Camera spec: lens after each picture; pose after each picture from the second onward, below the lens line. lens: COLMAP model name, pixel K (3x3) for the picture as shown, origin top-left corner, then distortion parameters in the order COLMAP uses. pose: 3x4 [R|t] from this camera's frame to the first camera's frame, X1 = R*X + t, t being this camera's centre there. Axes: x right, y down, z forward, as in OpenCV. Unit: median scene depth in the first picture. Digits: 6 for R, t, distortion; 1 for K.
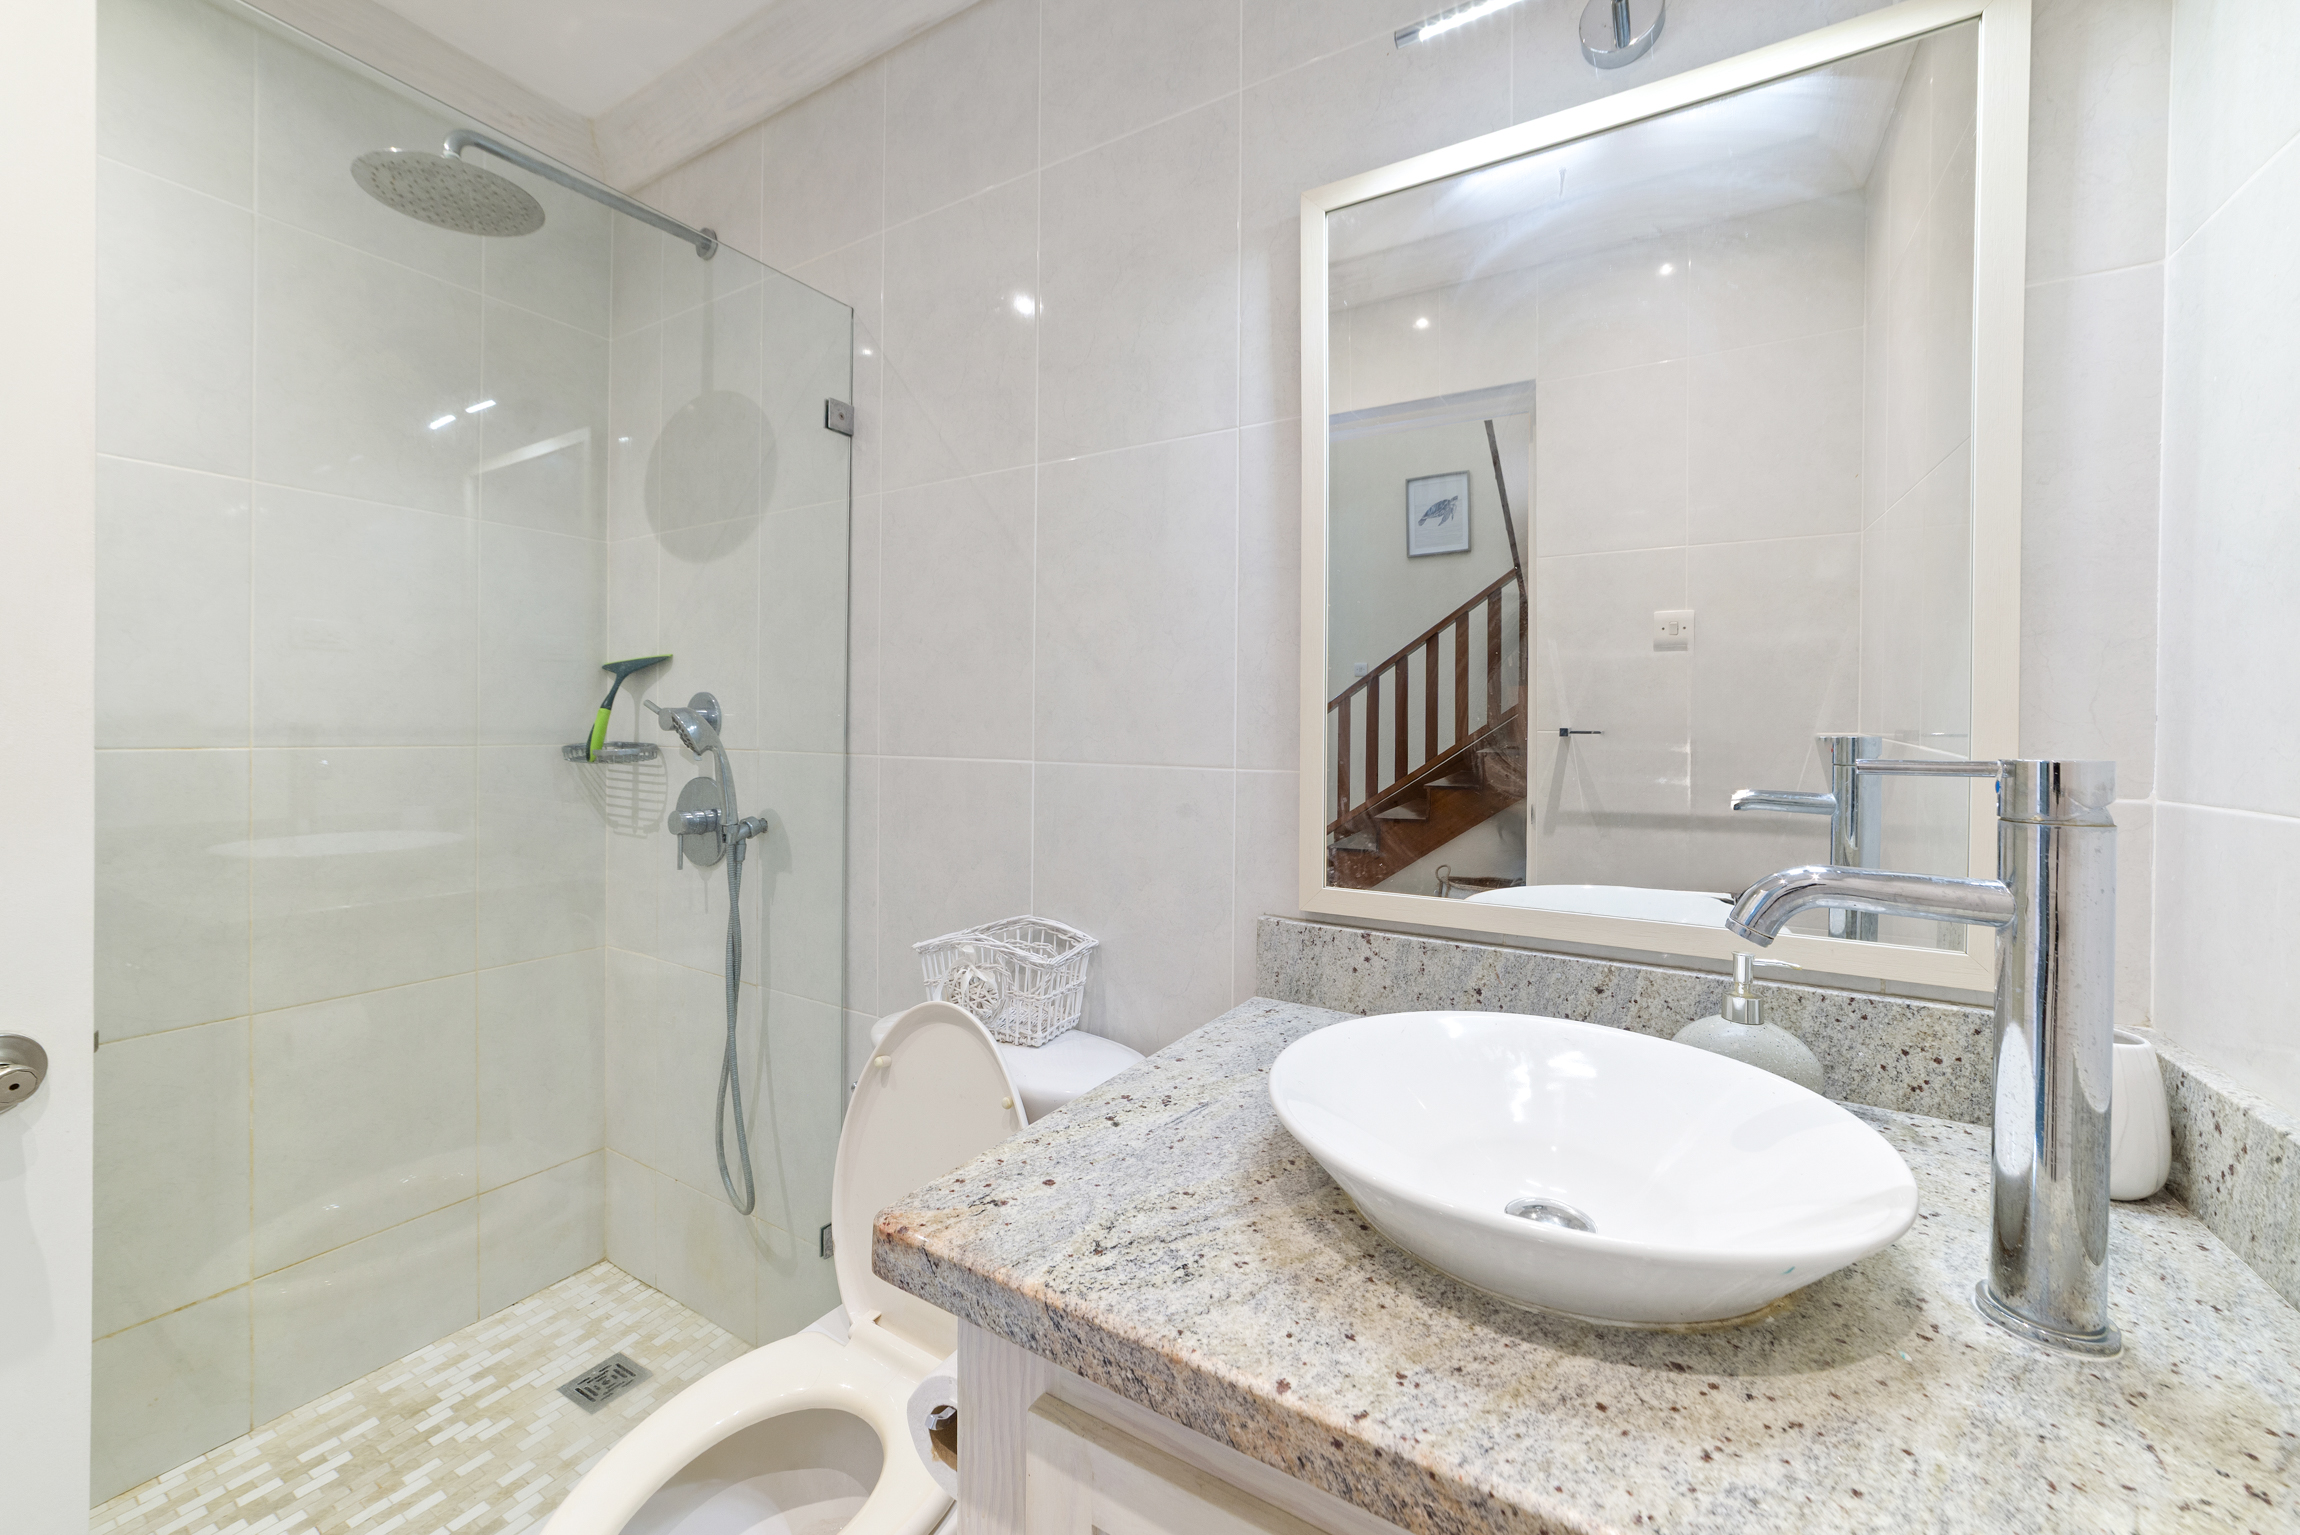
lens RADIAL K [[893.1, 0, 1119.8], [0, 893.1, 737.2], [0, 0, 1]] dist [-0.018366, 0.005428]
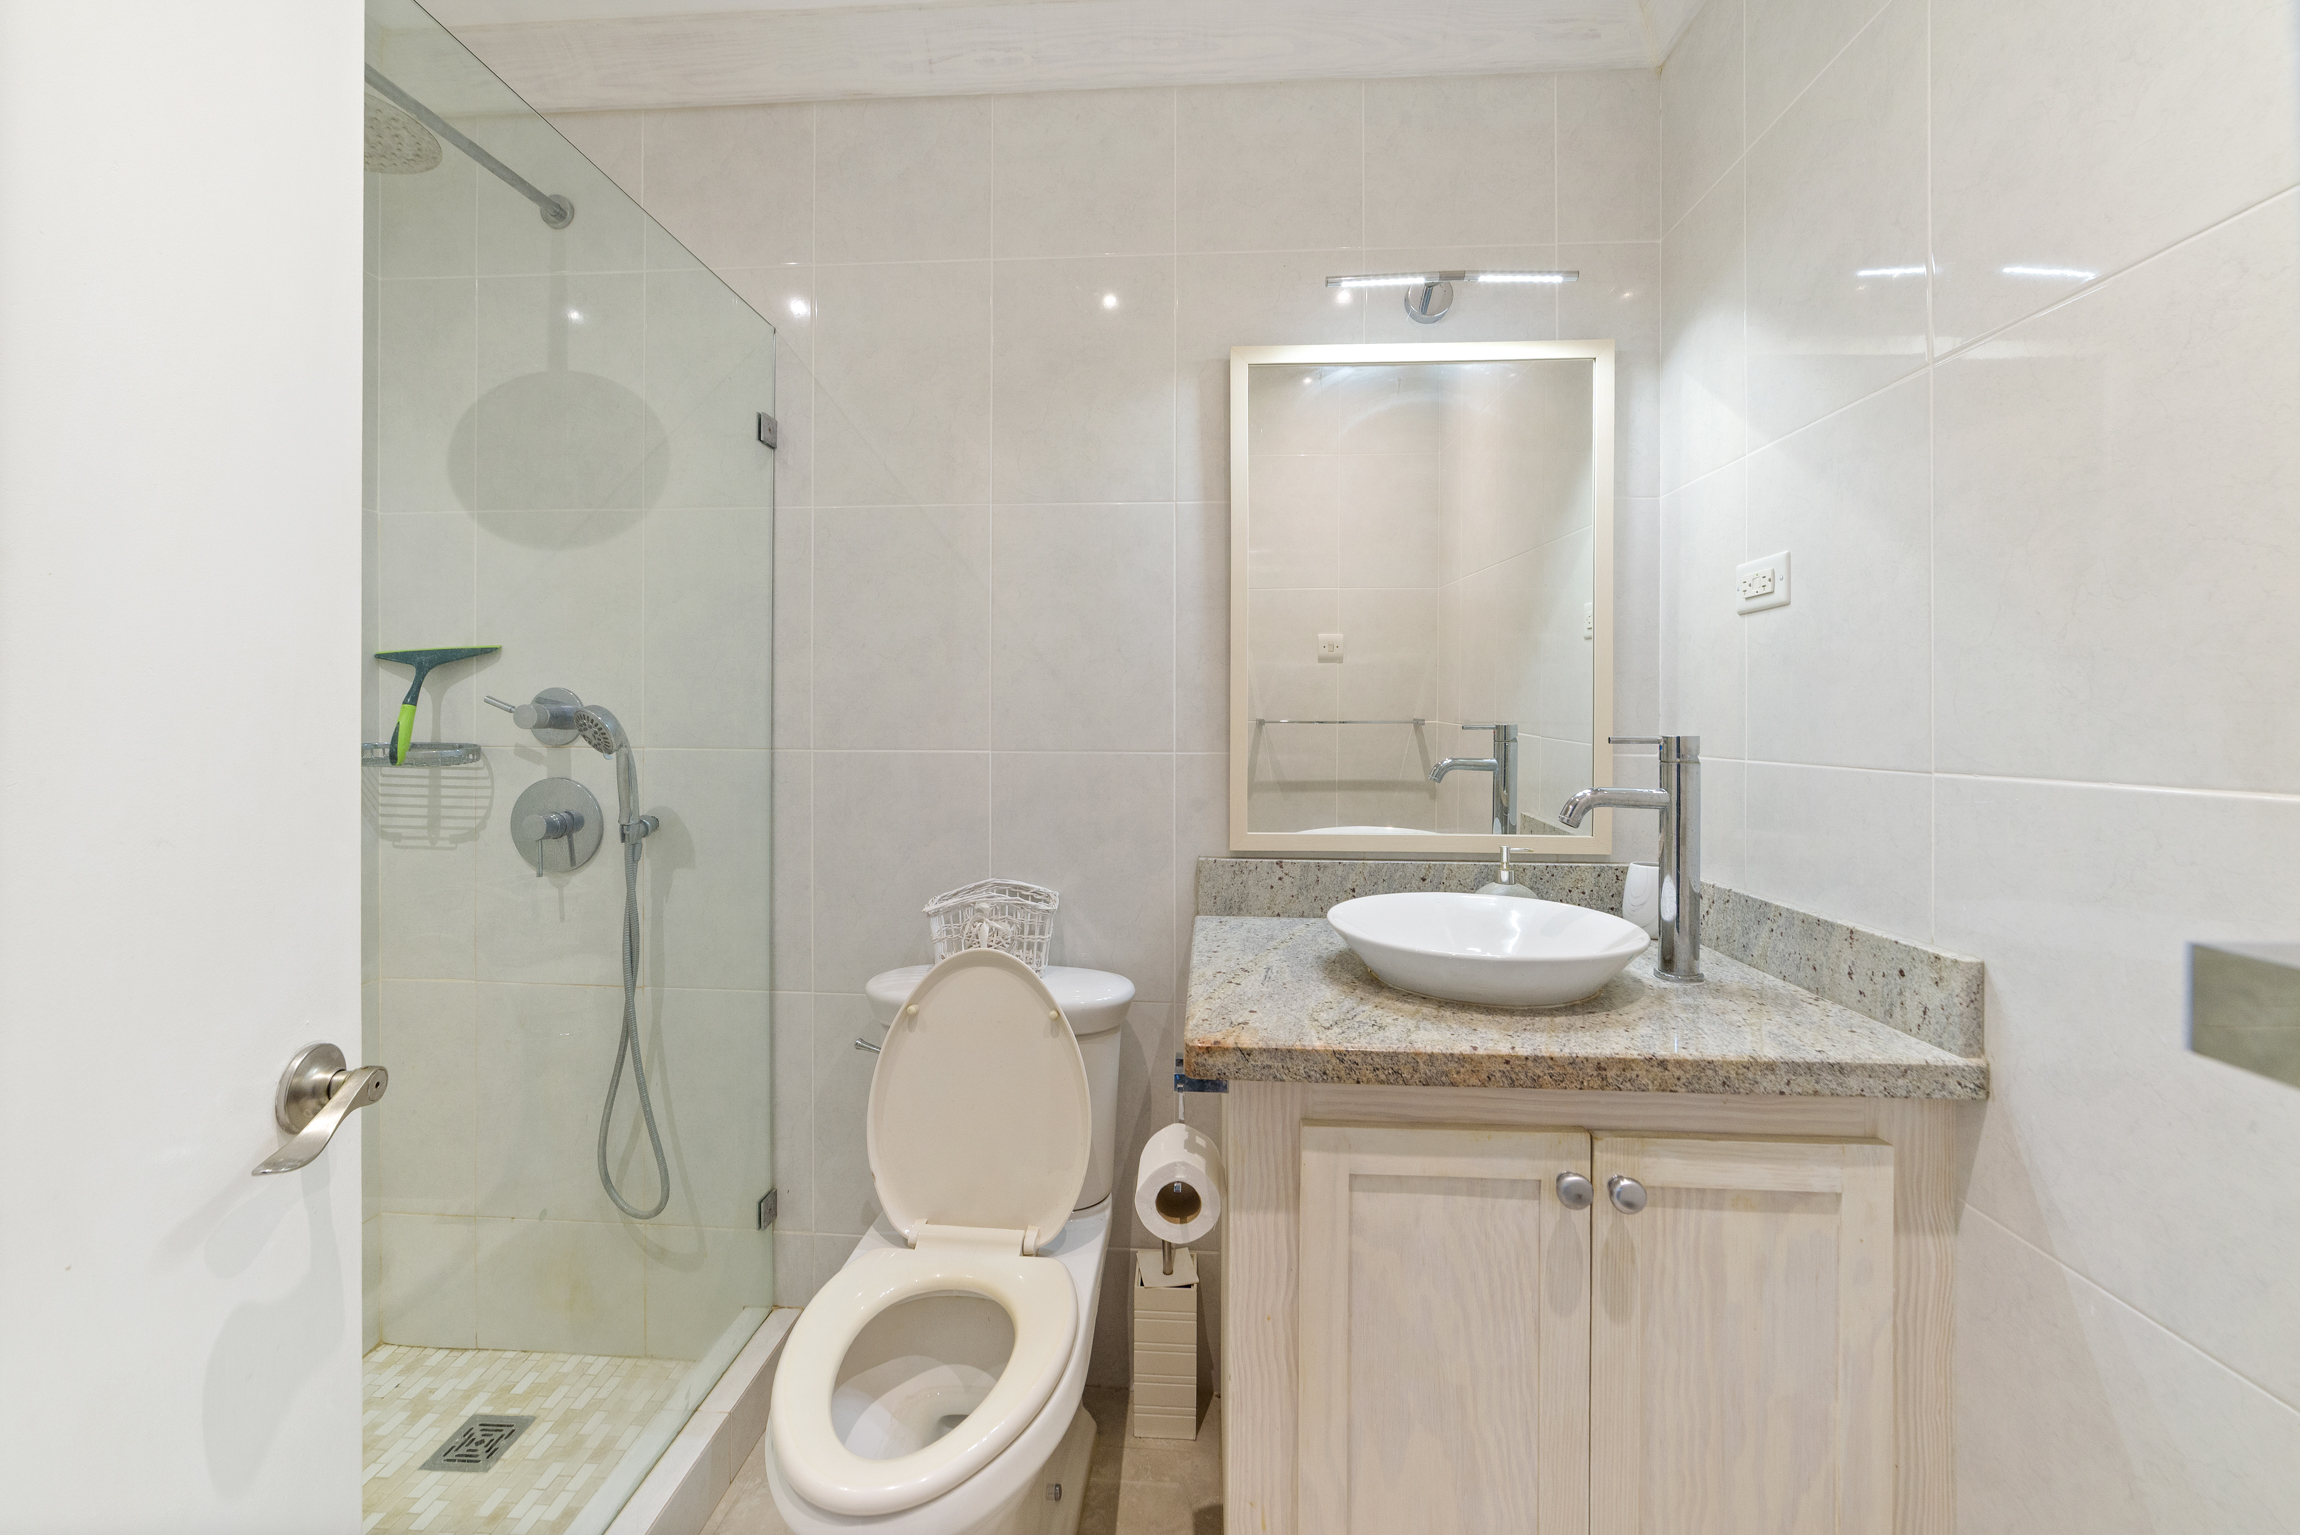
lens RADIAL K [[893.1, 0, 1128.4], [0, 893.1, 723.1], [0, 0, 1]] dist [-0.018366, 0.005428]
pose [[0.885393, -0.008752, 0.464761, -0.582549], [0.010434, 0.999945, -0.001046, -0.008945], [-0.464727, 0.005776, 0.885435, -0.178404]]
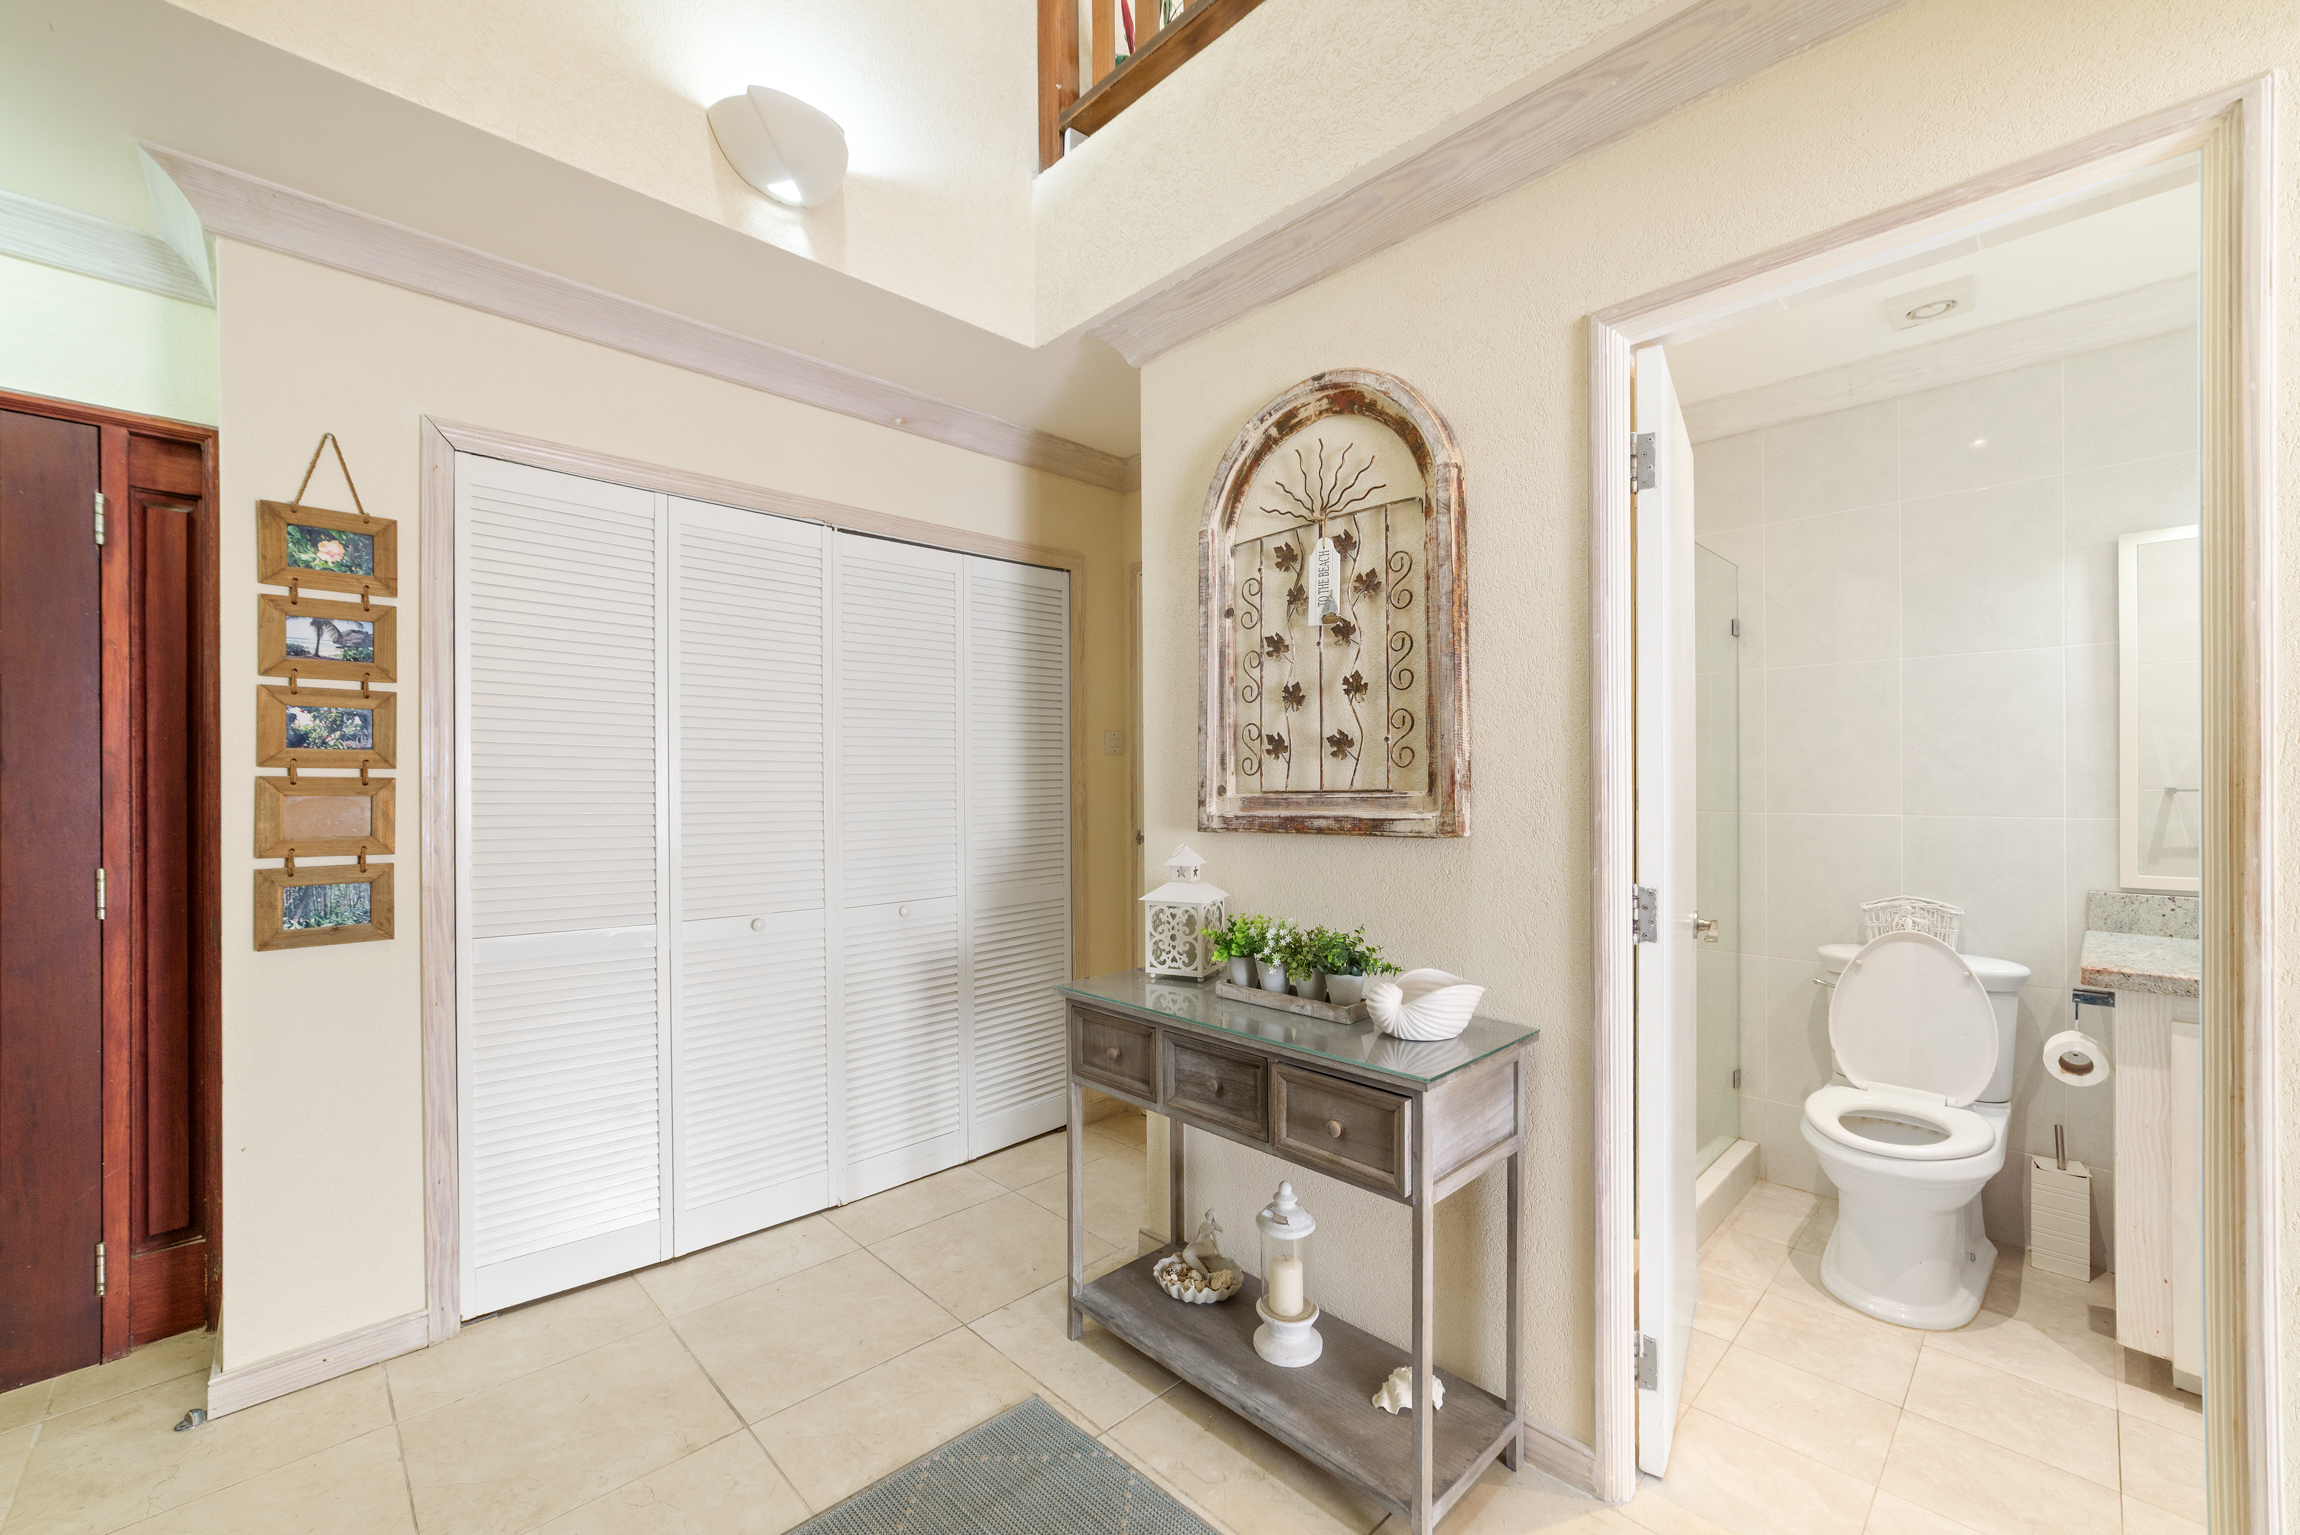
lens RADIAL K [[893.1, 0, 1169.5], [0, 893.1, 783.9], [0, 0, 1]] dist [-0.018366, 0.005428]
pose [[0.971156, -0.016257, -0.237888, -1.380073], [0.014945, 0.999862, -0.007319, -0.058174], [0.237974, 0.003552, 0.971265, -1.421623]]
